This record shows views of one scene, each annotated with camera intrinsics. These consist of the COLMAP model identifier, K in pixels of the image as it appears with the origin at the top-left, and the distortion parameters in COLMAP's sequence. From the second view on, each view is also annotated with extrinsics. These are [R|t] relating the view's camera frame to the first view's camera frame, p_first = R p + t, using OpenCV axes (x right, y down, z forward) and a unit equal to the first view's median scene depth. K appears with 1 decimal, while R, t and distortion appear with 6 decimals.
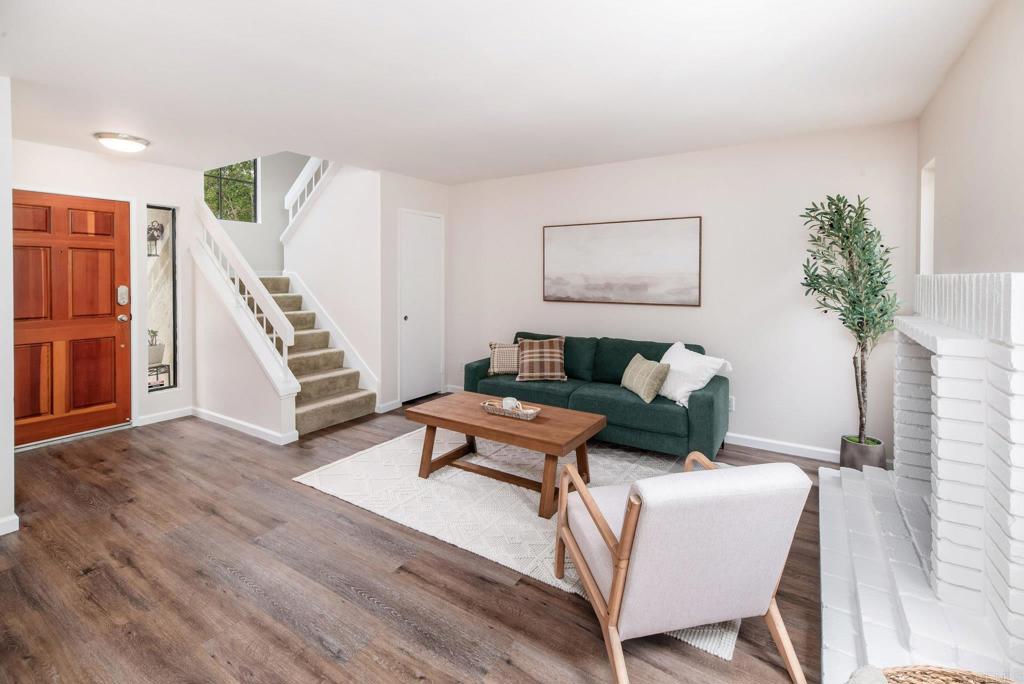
lens RADIAL K [[456.9, 0, 532.0], [0, 456.9, 301.8], [0, 0, 1]] dist [0.004802, 0.000170]
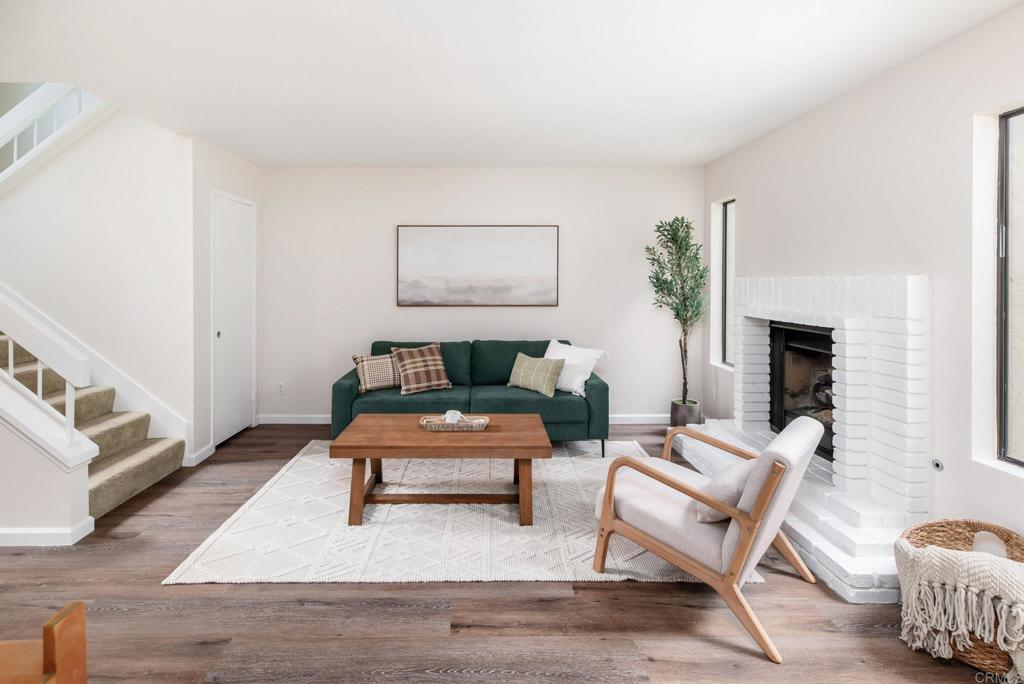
lens RADIAL K [[456.9, 0, 492.5], [0, 456.9, 305.4], [0, 0, 1]] dist [0.004802, 0.000170]
pose [[0.845222, -0.030370, 0.533552, -0.404642], [0.031792, 0.999473, 0.006528, -0.004792], [-0.533469, 0.011445, 0.845742, 0.153221]]
